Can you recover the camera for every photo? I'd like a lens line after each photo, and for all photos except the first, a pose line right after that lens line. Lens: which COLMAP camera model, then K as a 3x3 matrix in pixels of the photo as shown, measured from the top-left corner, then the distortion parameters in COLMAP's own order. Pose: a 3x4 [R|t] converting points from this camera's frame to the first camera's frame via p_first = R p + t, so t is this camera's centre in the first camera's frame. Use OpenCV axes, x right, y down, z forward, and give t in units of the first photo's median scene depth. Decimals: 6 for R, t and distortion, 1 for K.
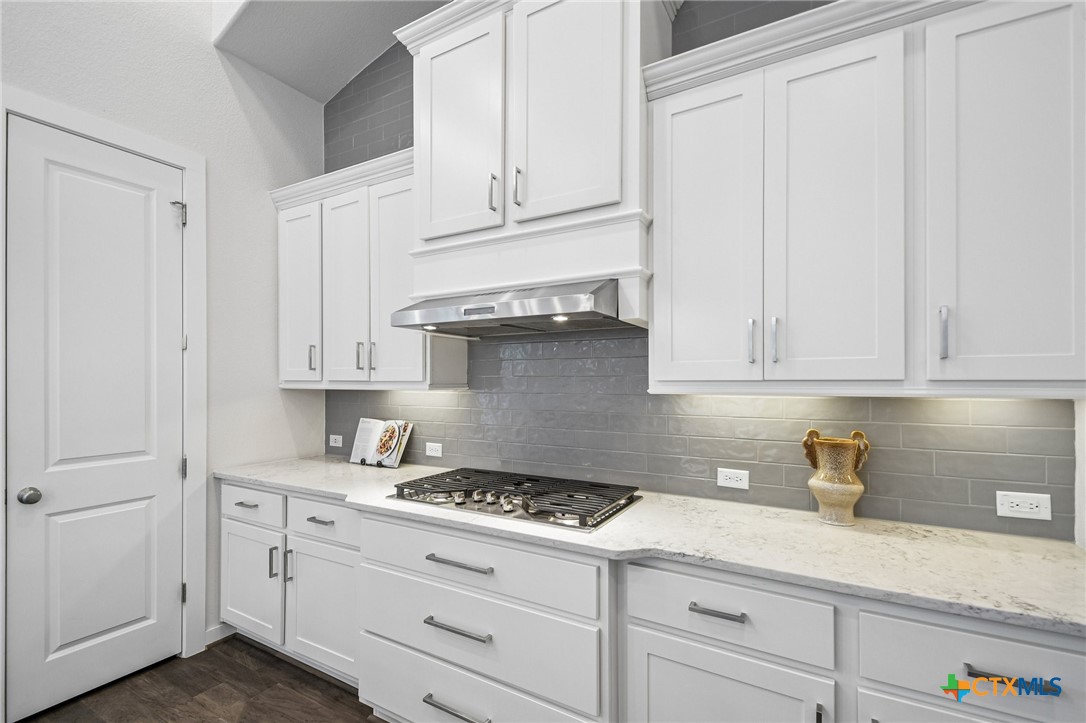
lens RADIAL K [[475.5, 0, 534.0], [0, 475.5, 378.7], [0, 0, 1]] dist [0.022371, -0.013777]
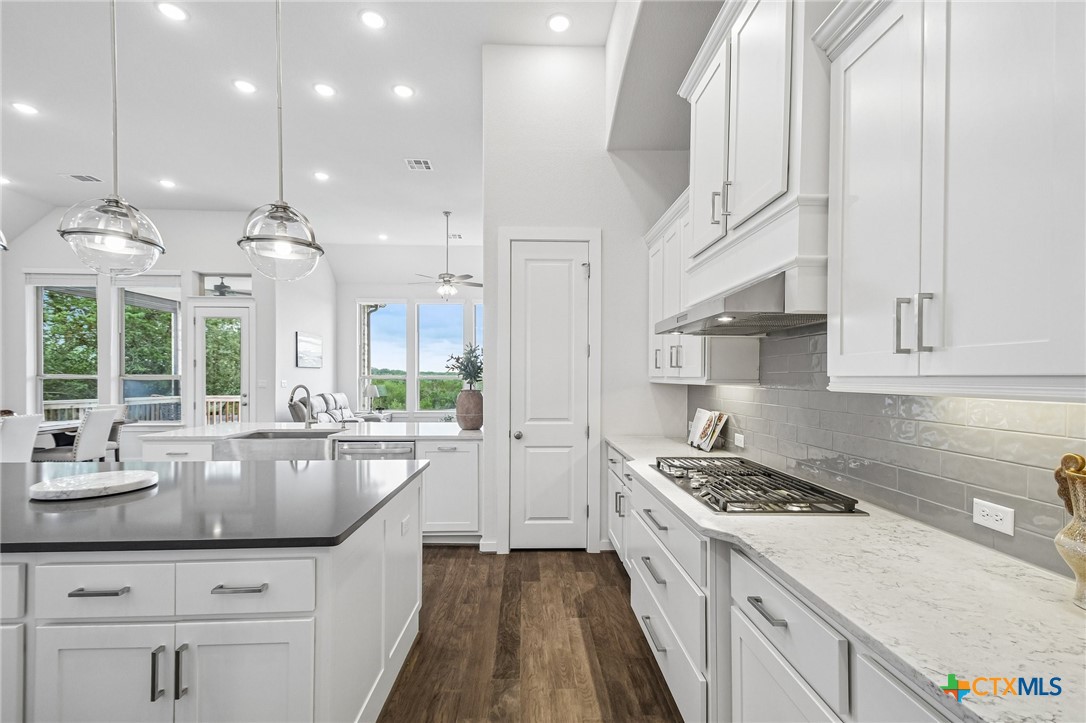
lens RADIAL K [[475.5, 0, 534.0], [0, 475.5, 378.7], [0, 0, 1]] dist [0.022371, -0.013777]
pose [[0.516687, 0.006011, -0.856153, 0.604931], [-0.000309, 0.999977, 0.006834, 0.001692], [0.856175, -0.003267, 0.516676, 0.050190]]
